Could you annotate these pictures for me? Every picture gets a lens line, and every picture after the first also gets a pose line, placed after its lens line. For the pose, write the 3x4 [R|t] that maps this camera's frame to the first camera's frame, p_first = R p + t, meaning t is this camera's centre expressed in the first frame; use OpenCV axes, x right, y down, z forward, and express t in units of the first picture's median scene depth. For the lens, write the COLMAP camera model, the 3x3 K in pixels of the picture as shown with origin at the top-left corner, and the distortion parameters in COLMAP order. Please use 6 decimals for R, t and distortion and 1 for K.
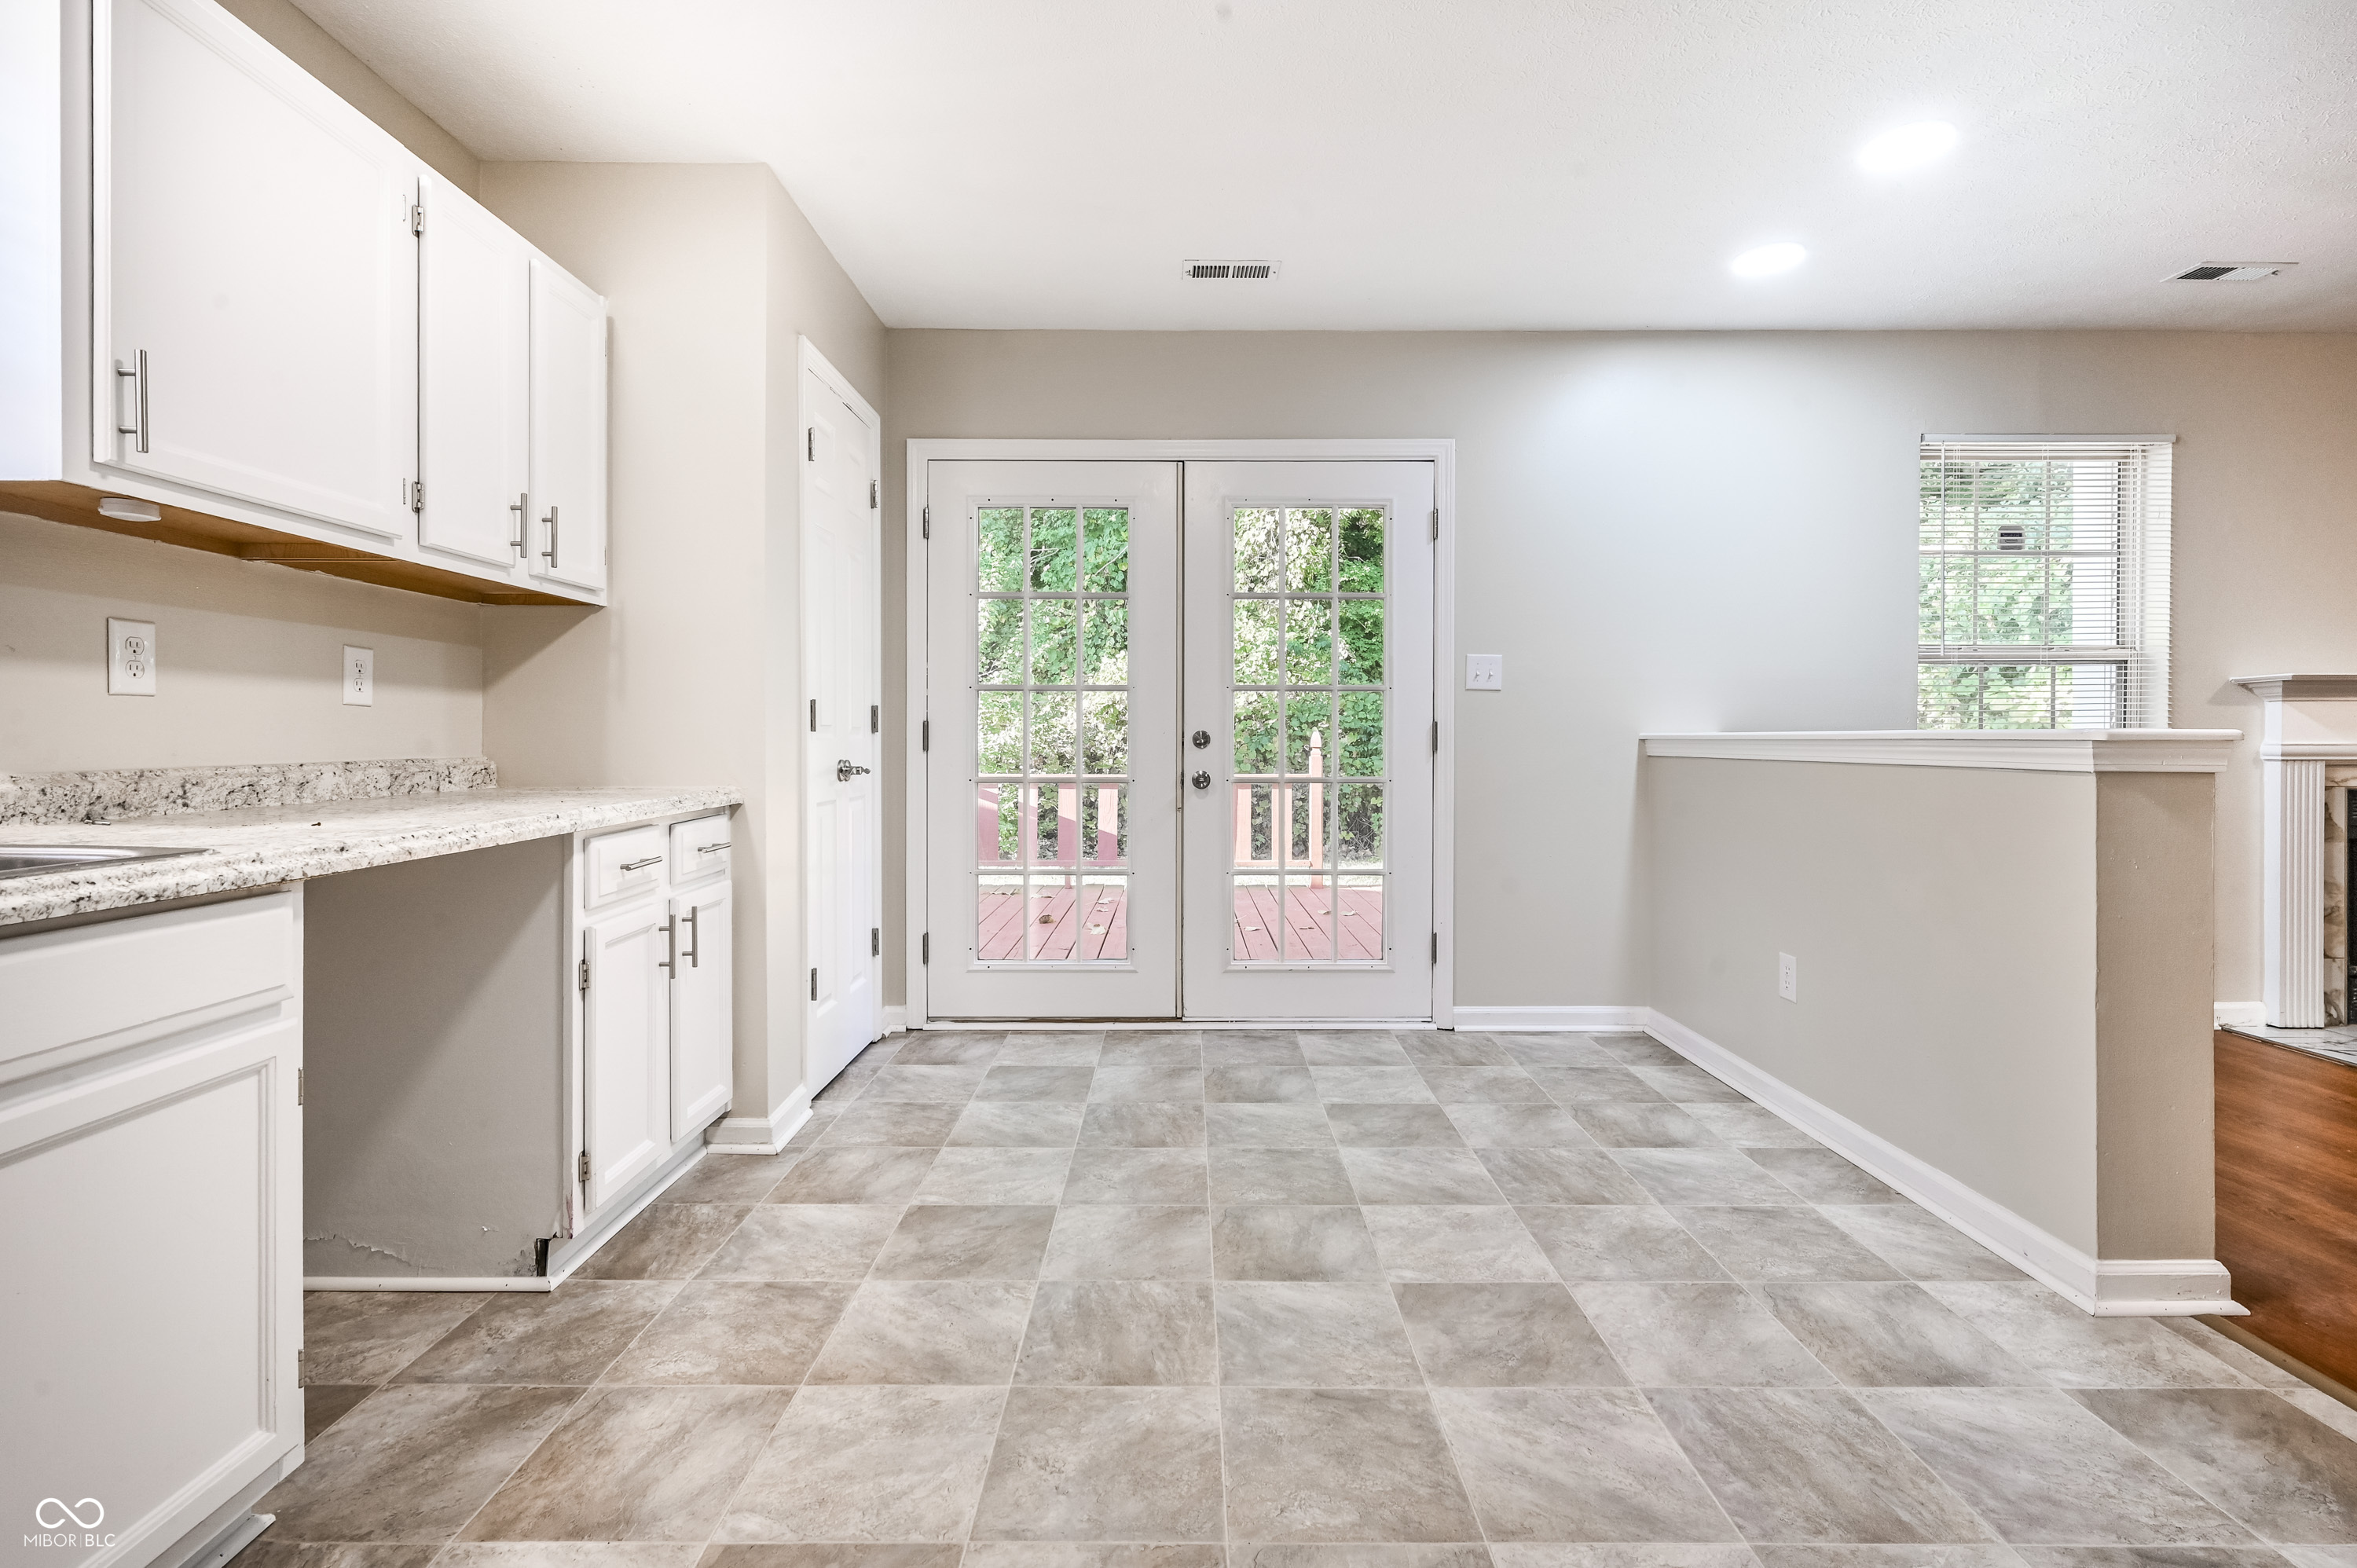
lens RADIAL K [[1071.2, 0, 1180.4], [0, 1071.2, 753.0], [0, 0, 1]] dist [0.000621, 0.000340]
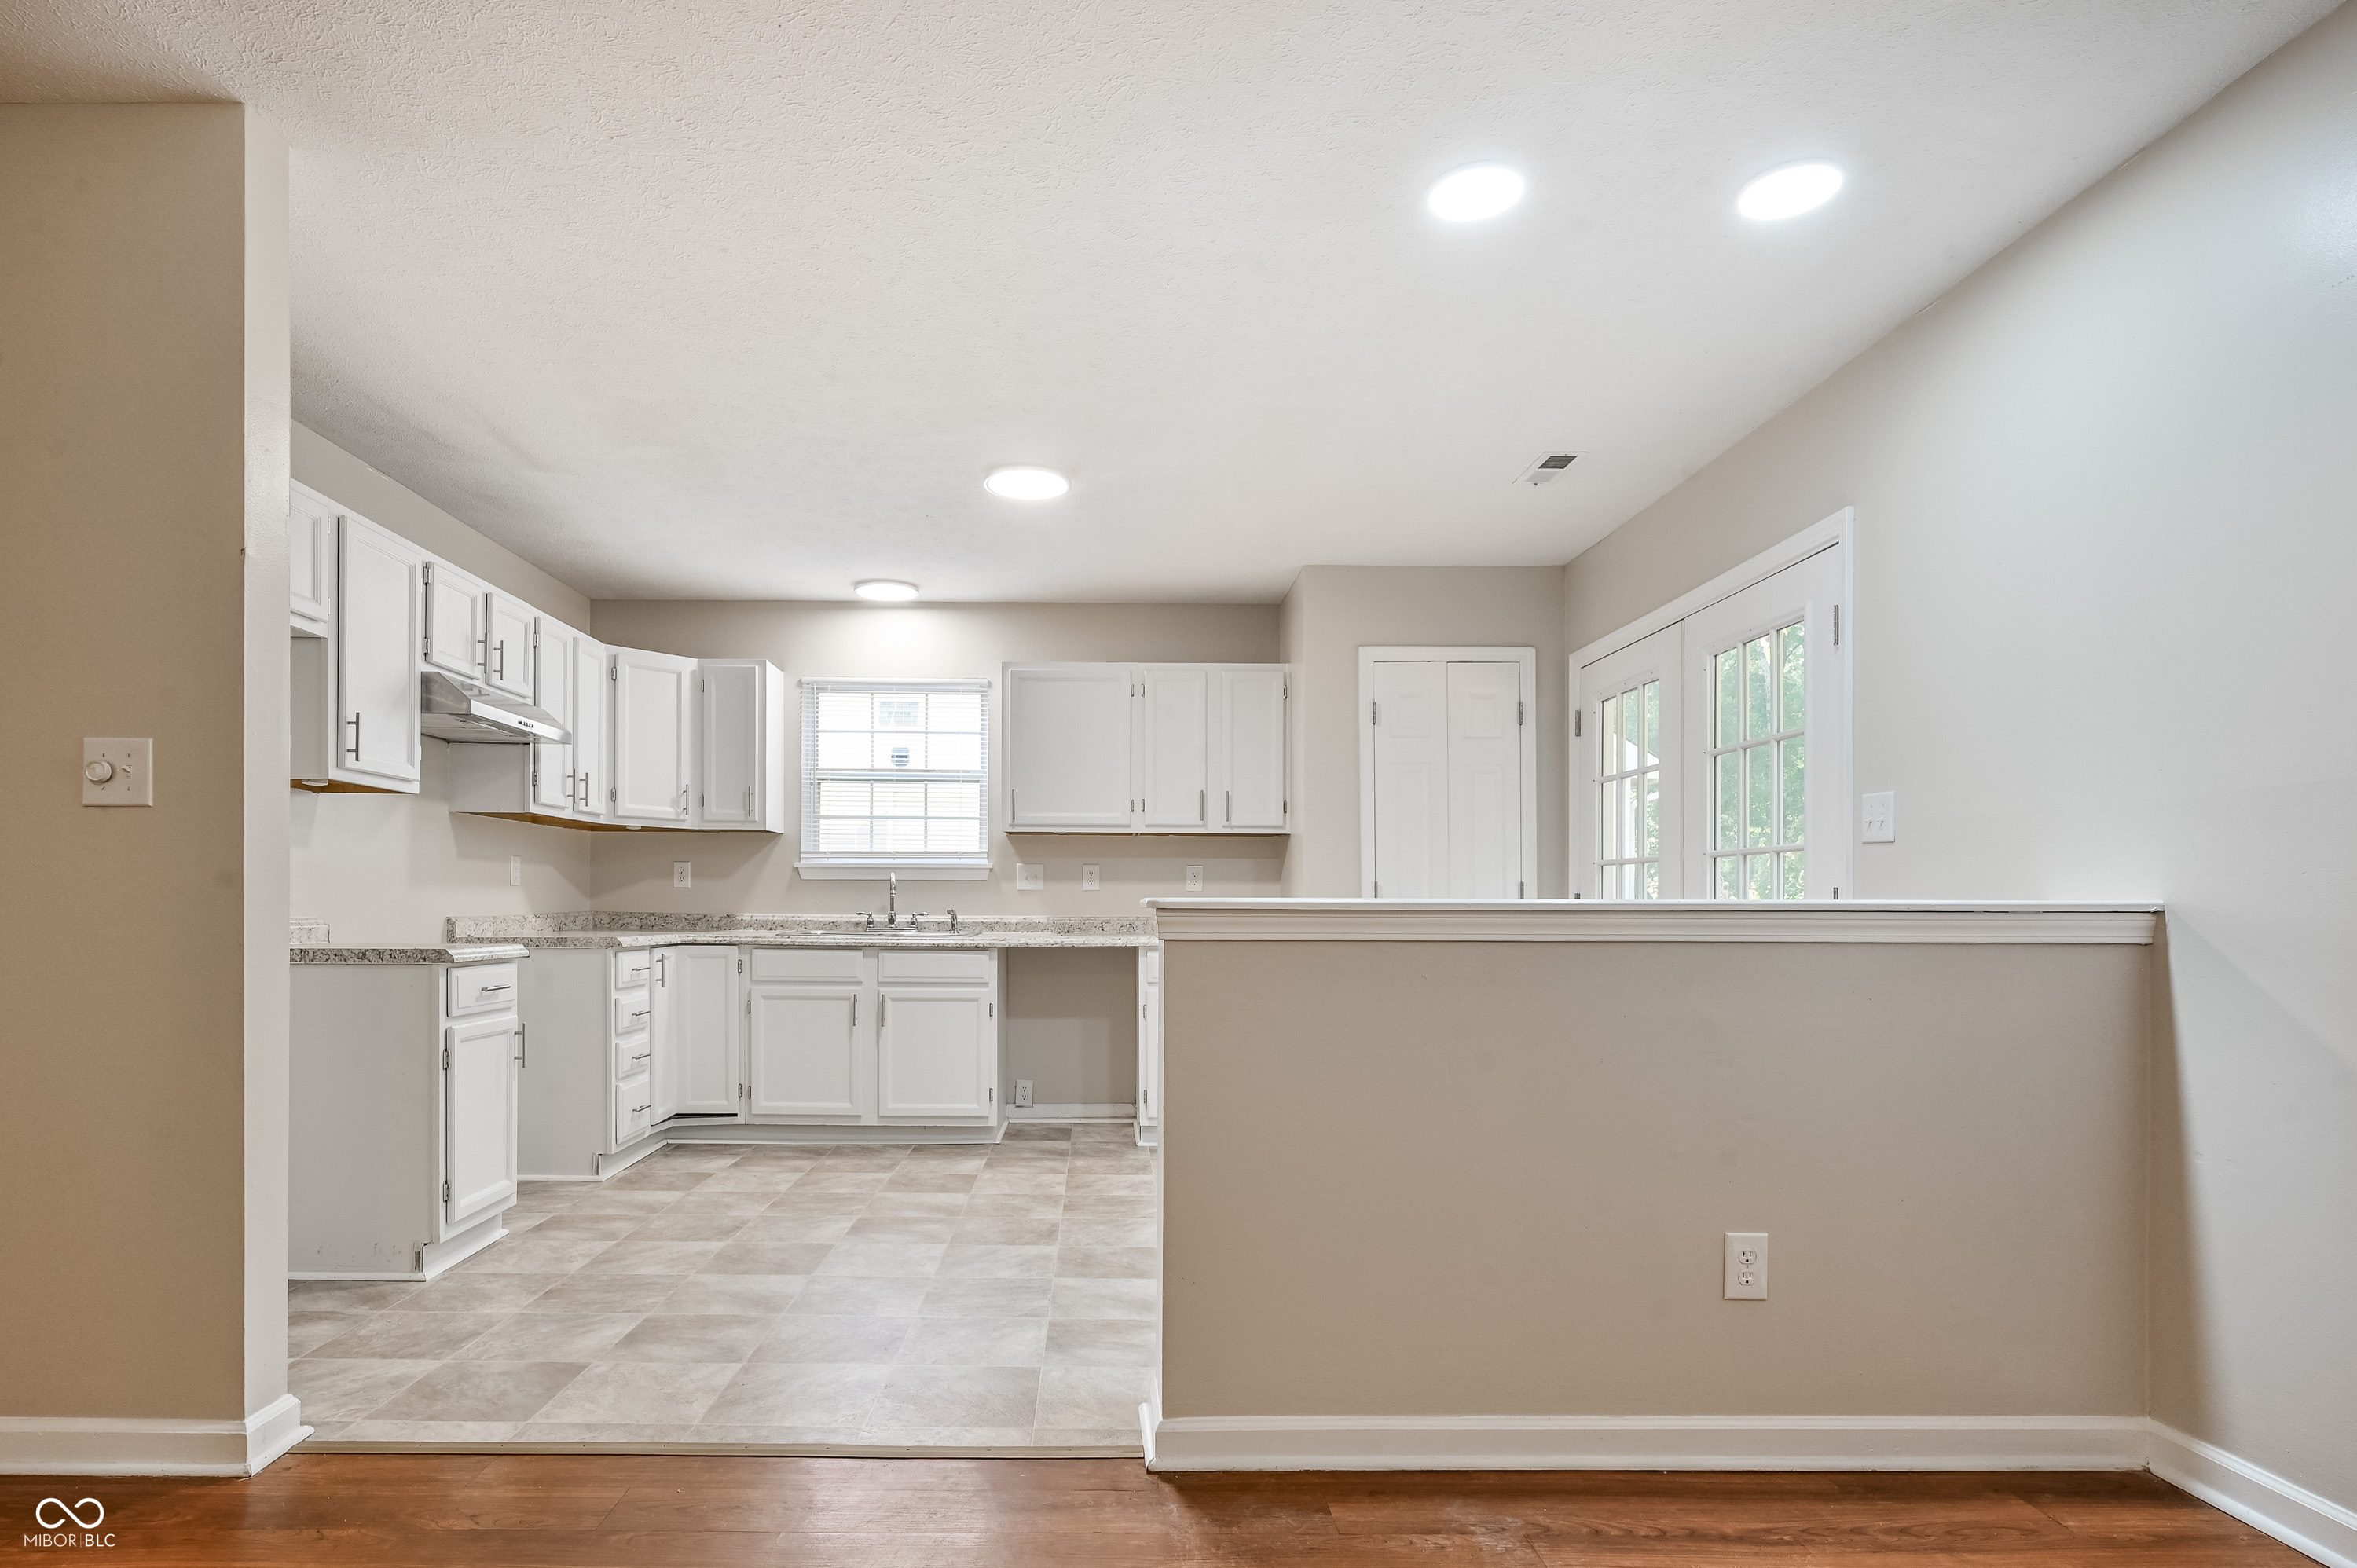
lens RADIAL K [[1246.0, 0, 1103.9], [0, 1246.0, 926.1], [0, 0, 1]] dist [0.000524, 0.000526]
pose [[0.010140, 0.017310, -0.999799, 2.062022], [-0.018395, 0.999684, 0.017122, -0.015290], [0.999779, 0.018217, 0.010455, 0.881800]]
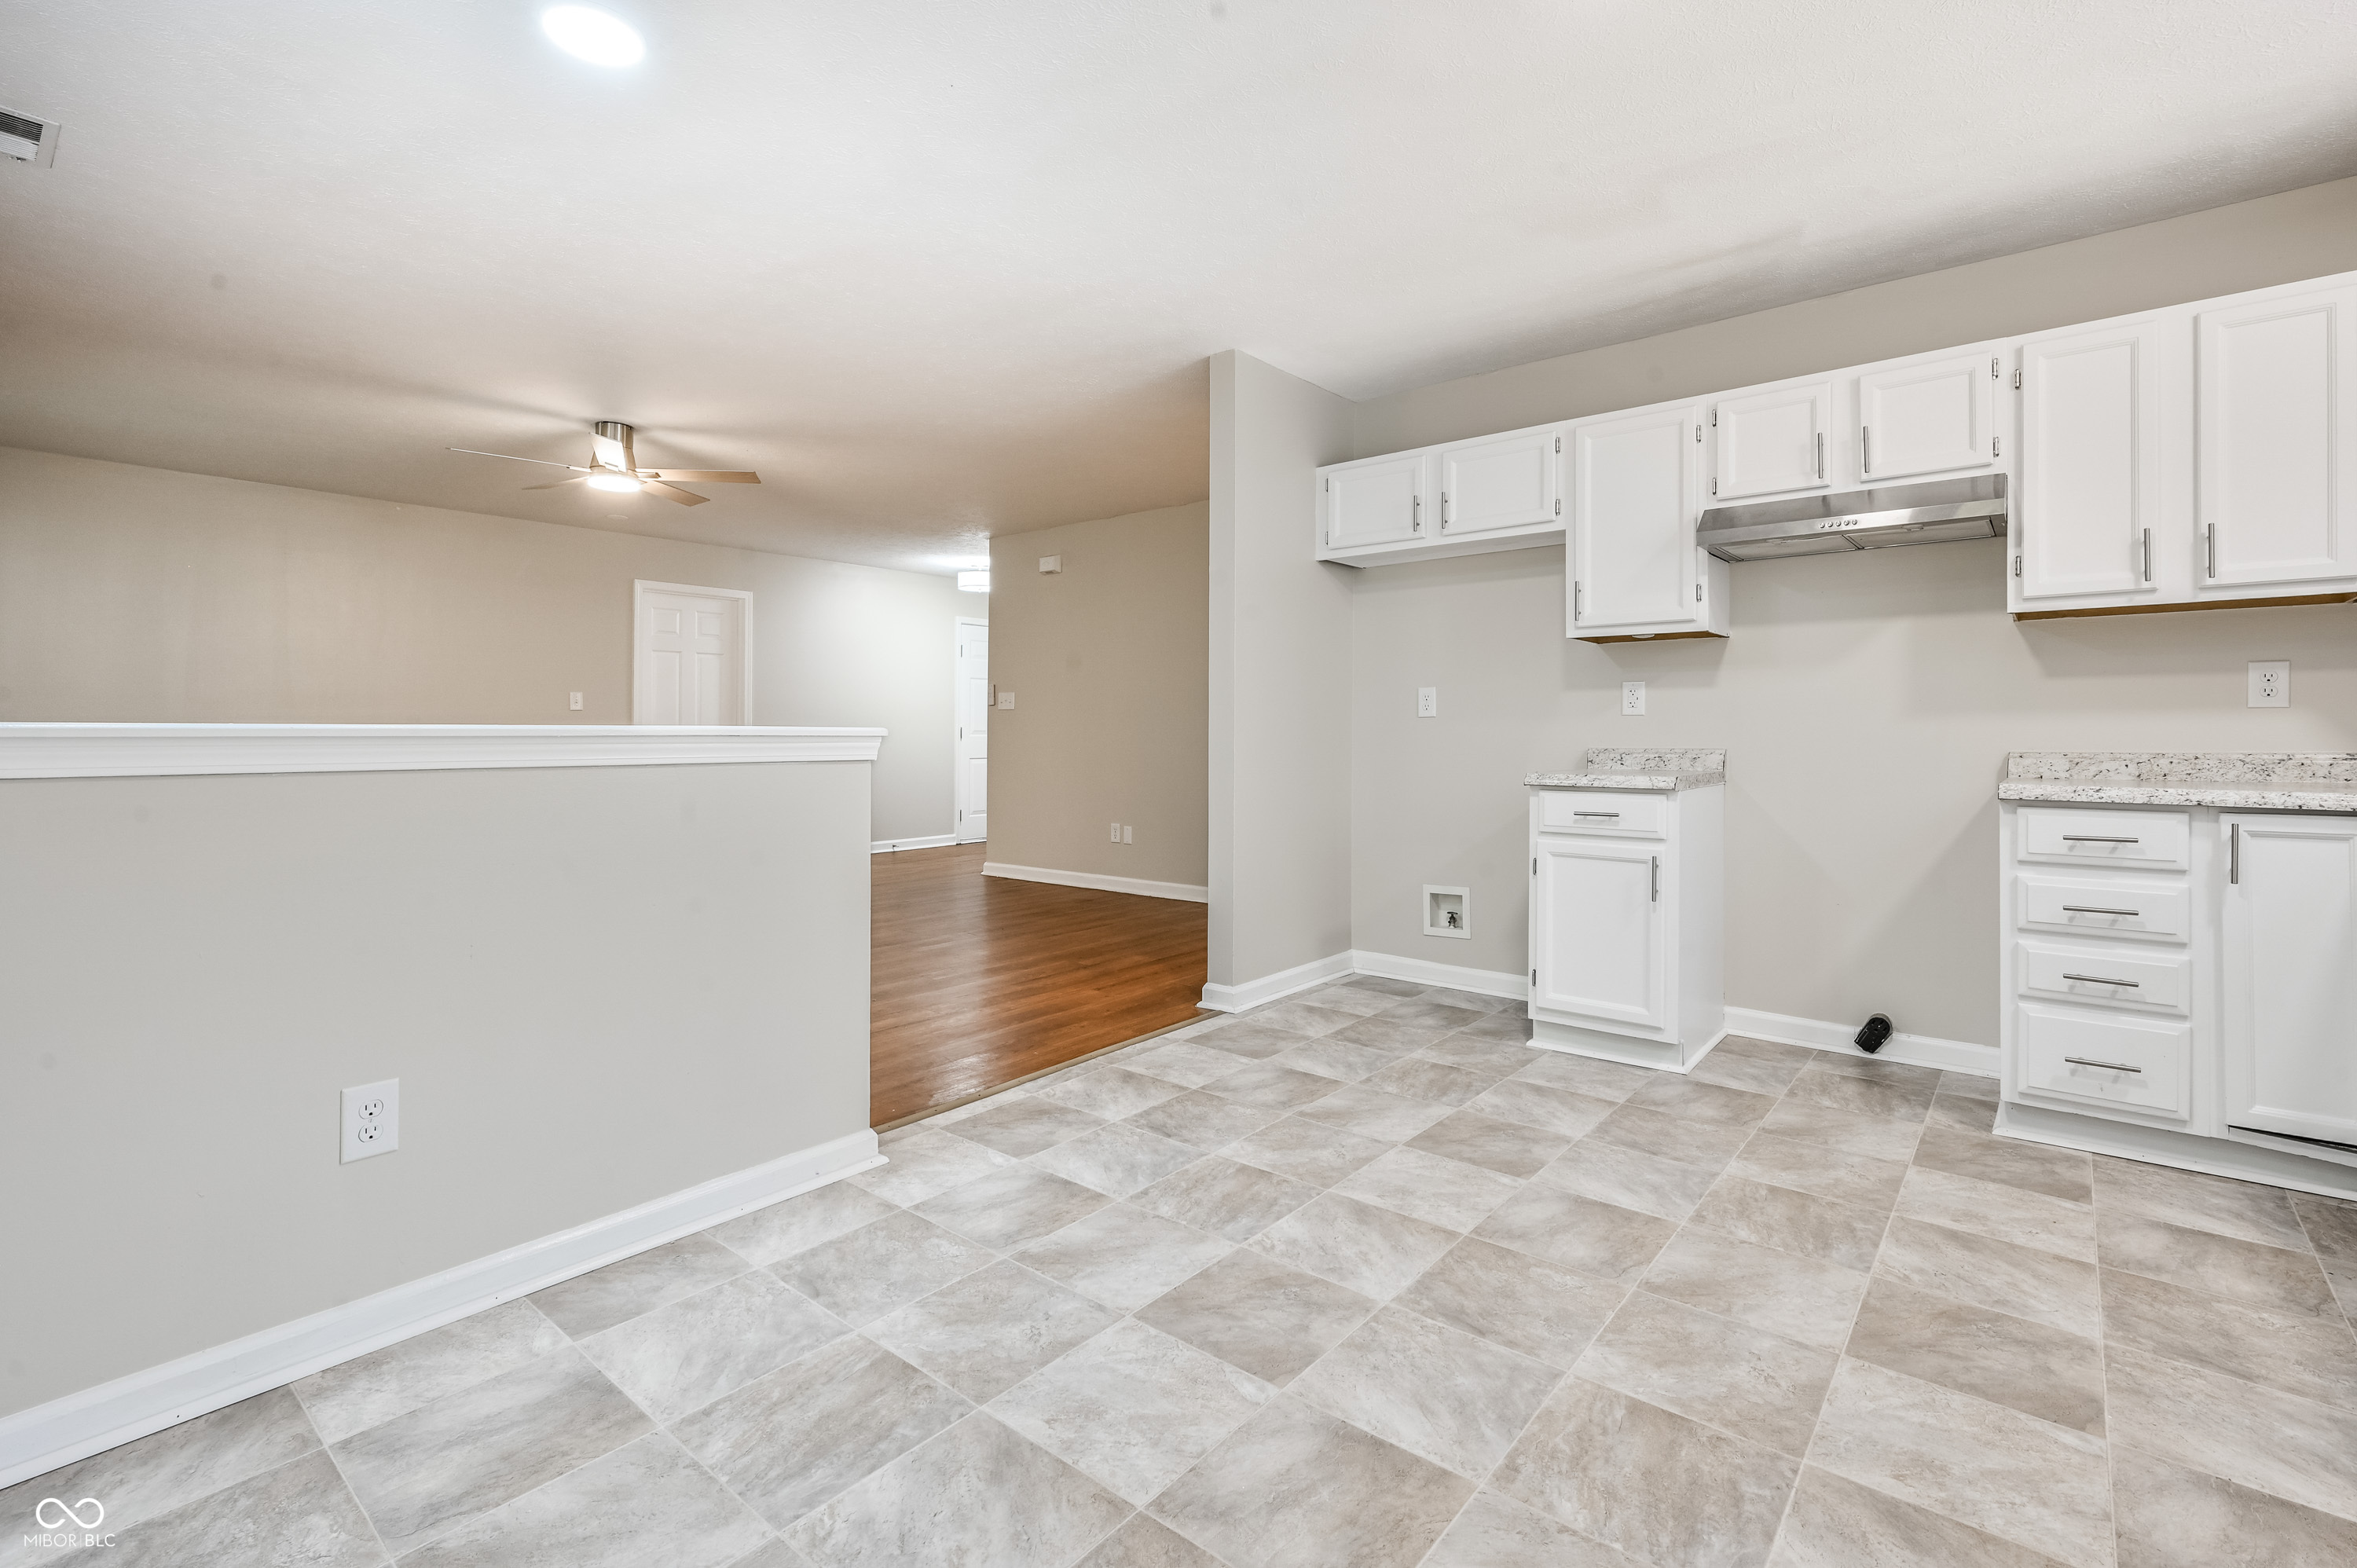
lens RADIAL K [[1055.8, 0, 1183.5], [0, 1055.8, 723.4], [0, 0, 1]] dist [0.000763, 0.000069]
pose [[-0.770727, 0.008199, 0.637113, -0.273861], [0.009575, 0.999953, -0.001285, -0.023150], [-0.637094, 0.005110, -0.770770, 1.680314]]
